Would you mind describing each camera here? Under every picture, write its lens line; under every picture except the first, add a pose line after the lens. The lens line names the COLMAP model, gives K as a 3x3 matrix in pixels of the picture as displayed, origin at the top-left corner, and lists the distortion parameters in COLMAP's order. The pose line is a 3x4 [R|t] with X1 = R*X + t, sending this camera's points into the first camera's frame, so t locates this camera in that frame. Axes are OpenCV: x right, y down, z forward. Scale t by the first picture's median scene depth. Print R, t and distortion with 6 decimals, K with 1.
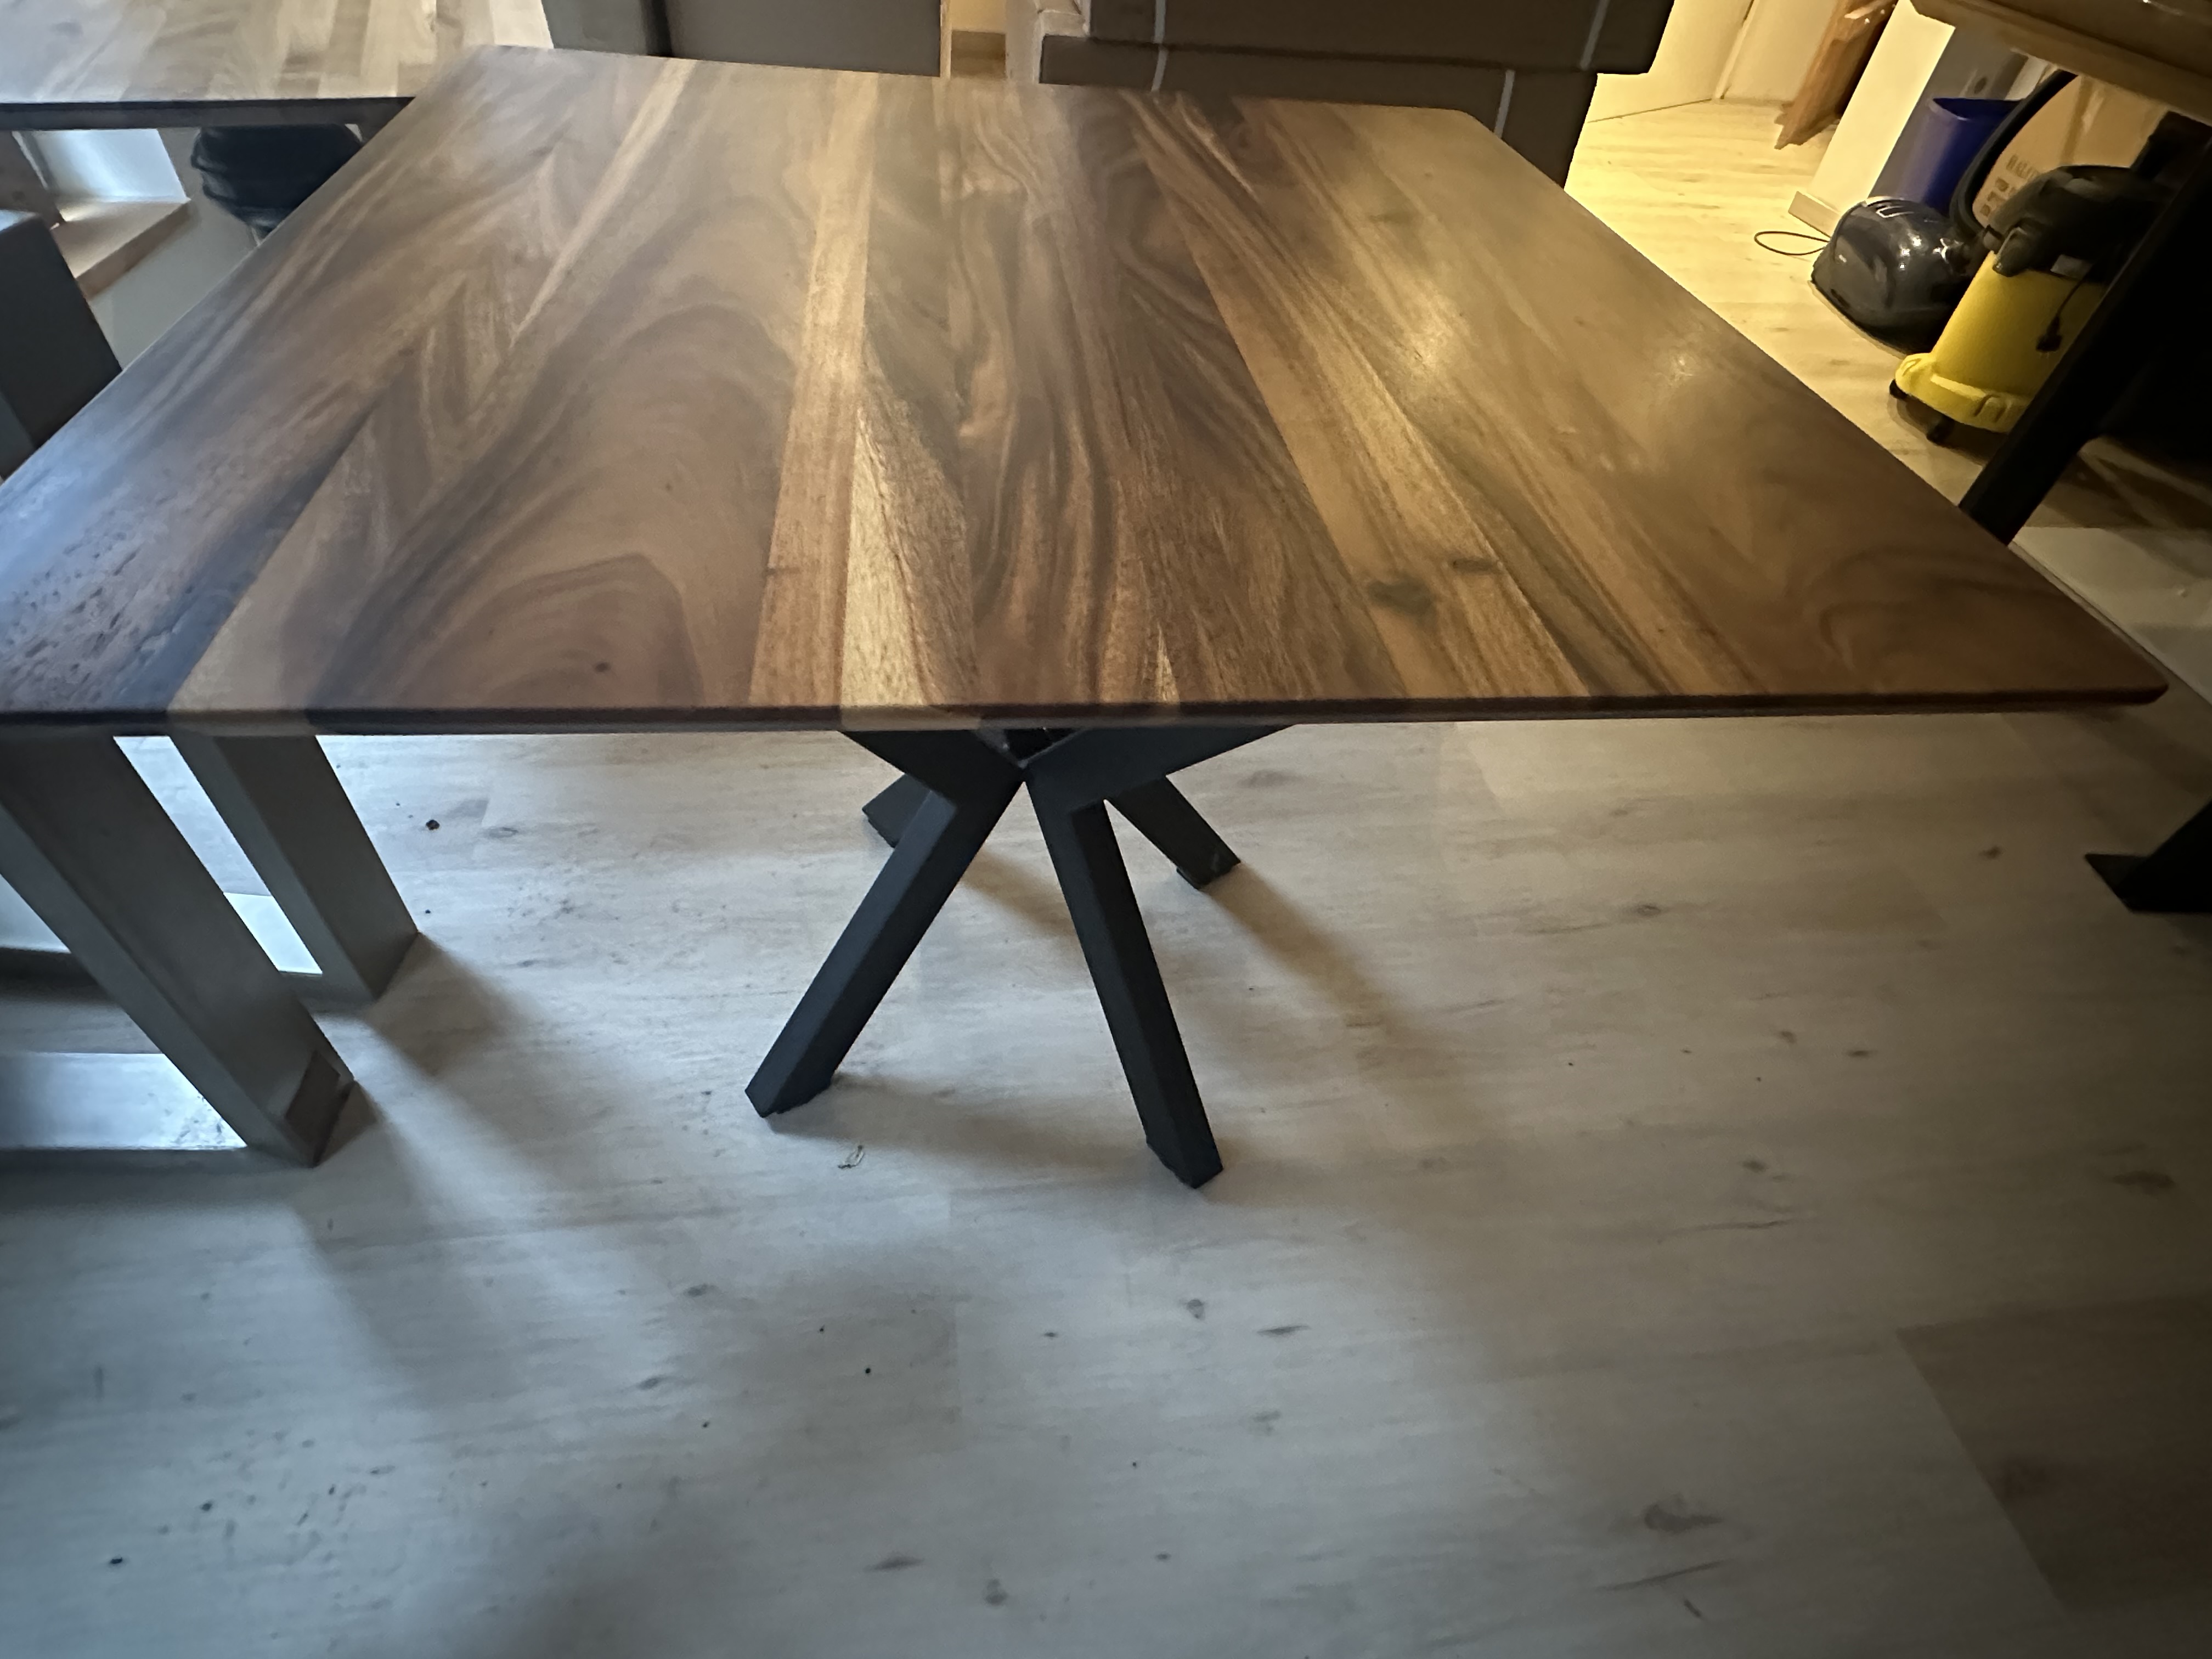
lens RADIAL K [[1155.5, 0, 1093.0], [0, 1155.5, 842.8], [0, 0, 1]] dist [0.004129, -0.002612]
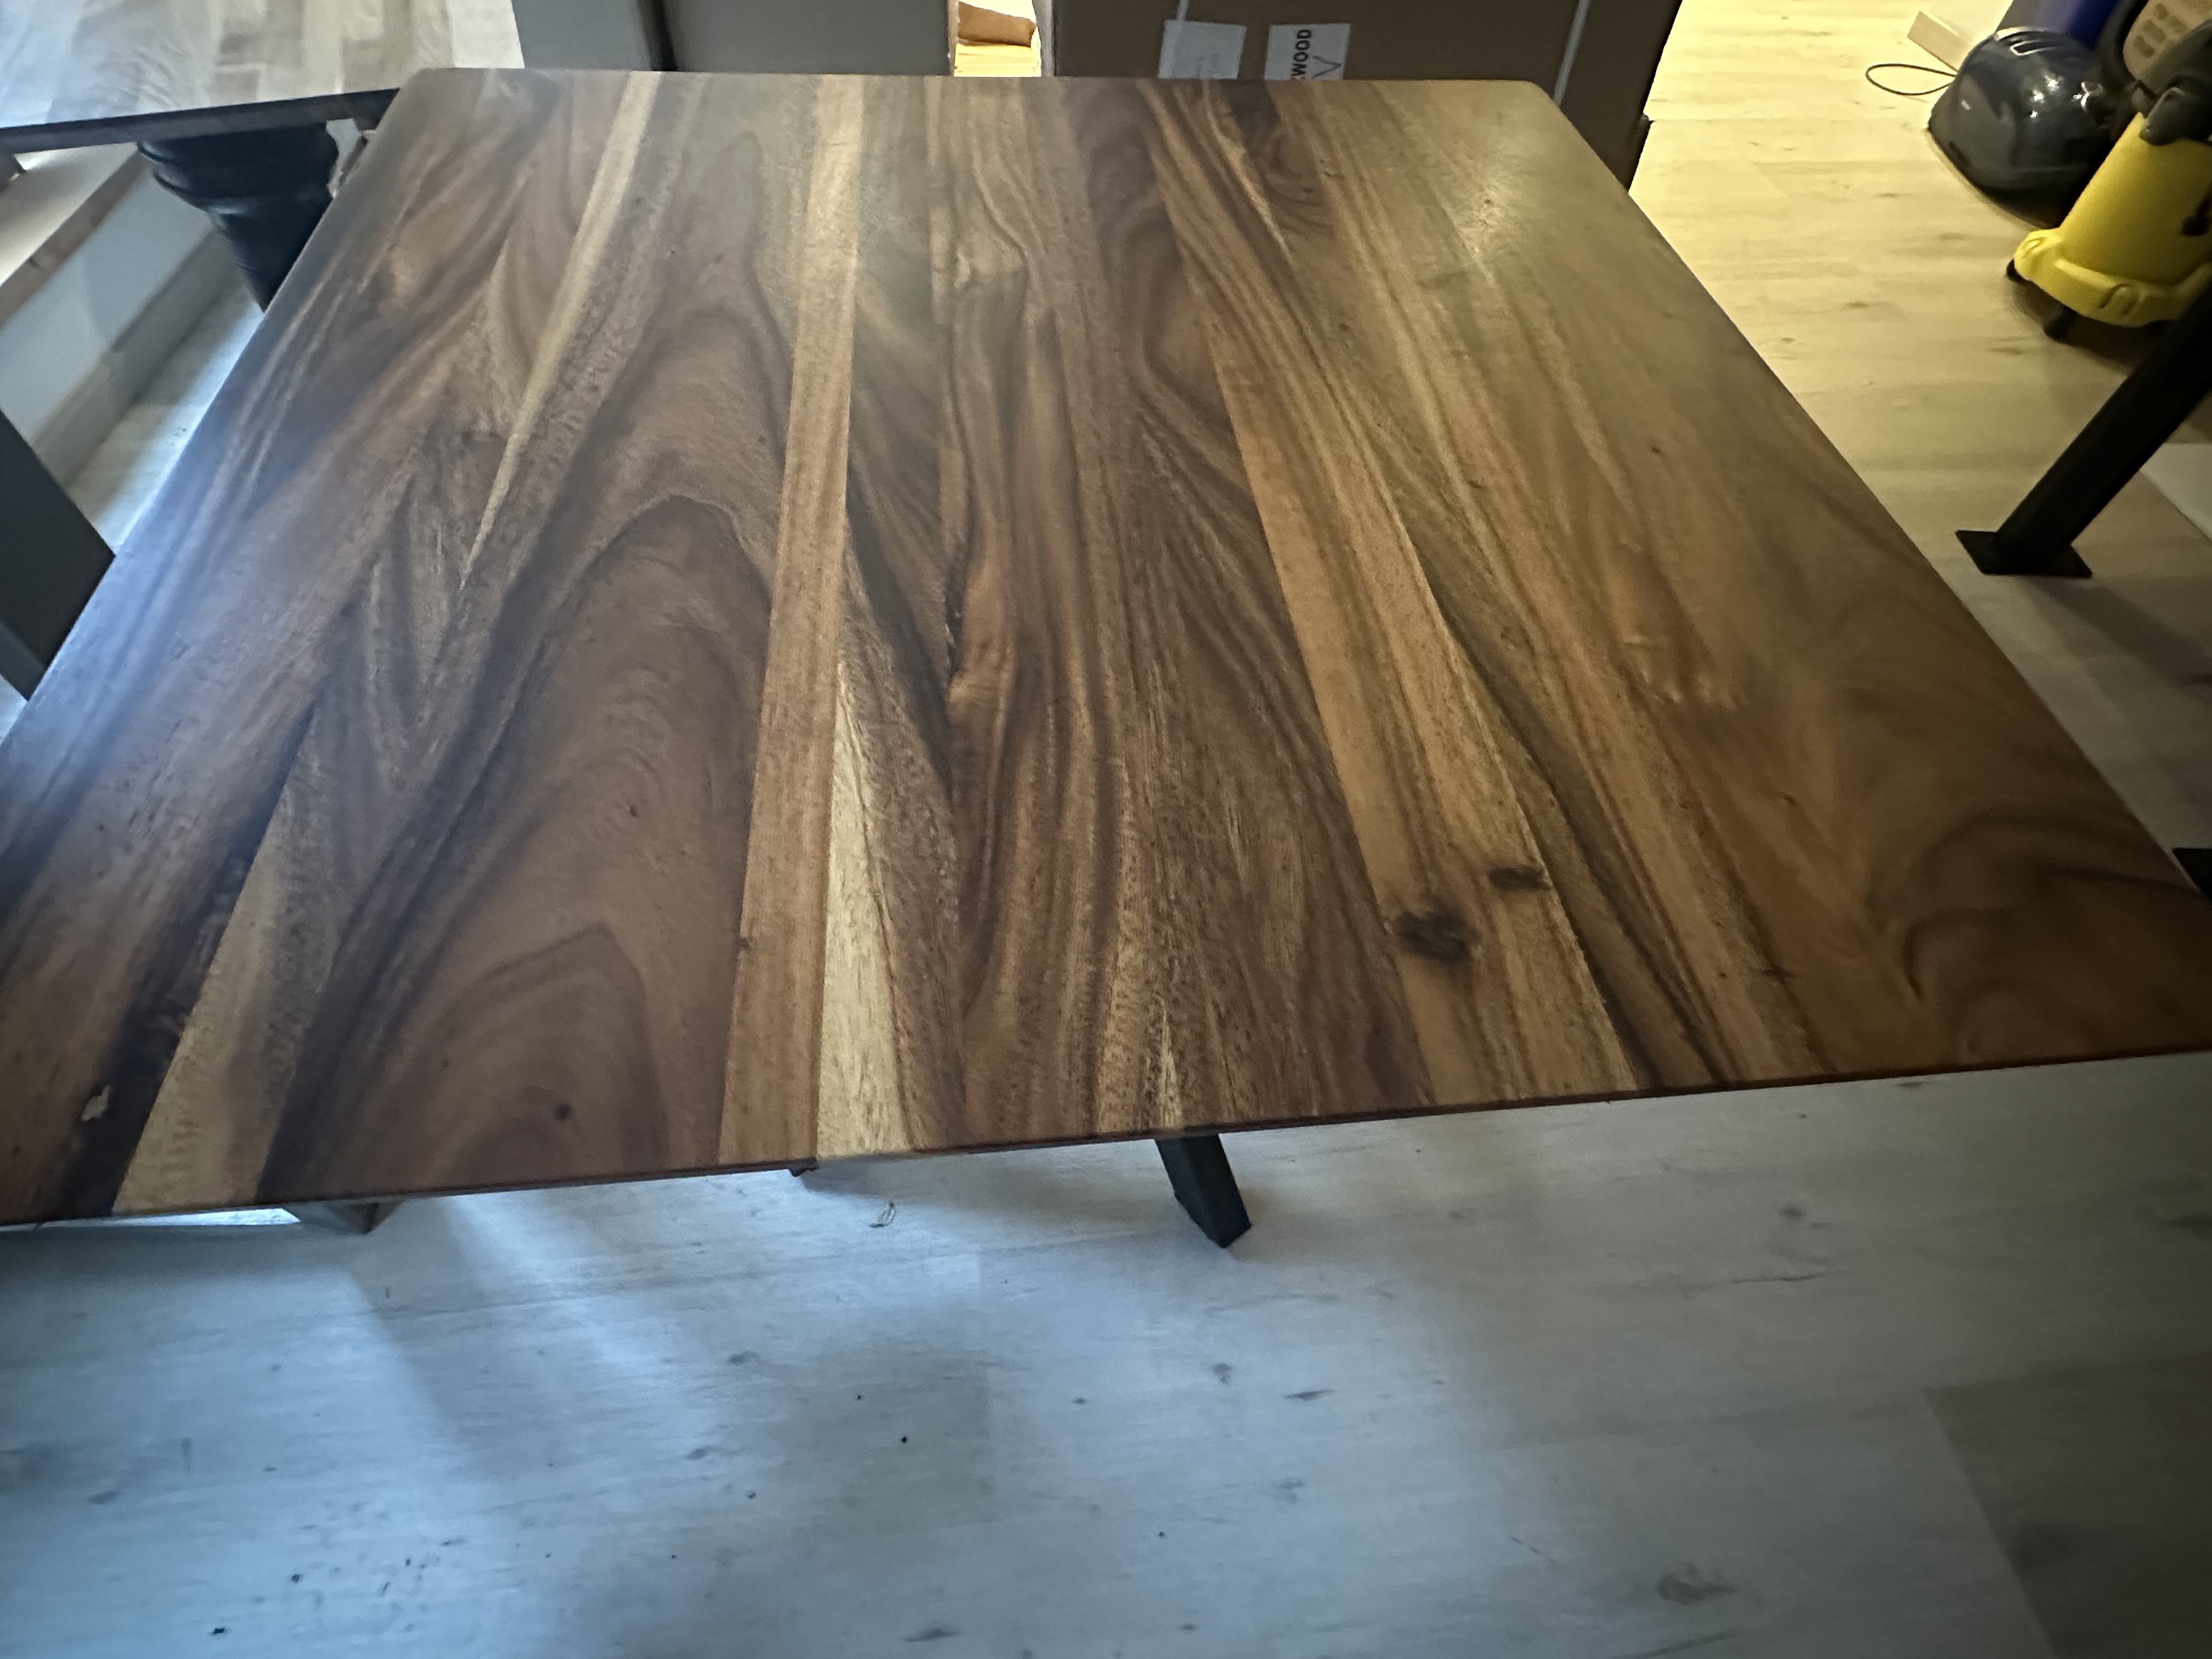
lens RADIAL K [[1155.5, 0, 1089.4], [0, 1155.5, 848.4], [0, 0, 1]] dist [0.004129, -0.002612]
pose [[0.999185, -0.008600, -0.039429, 0.018315], [0.013907, 0.990559, 0.136383, -0.225903], [0.037884, -0.136821, 0.989871, 0.055485]]
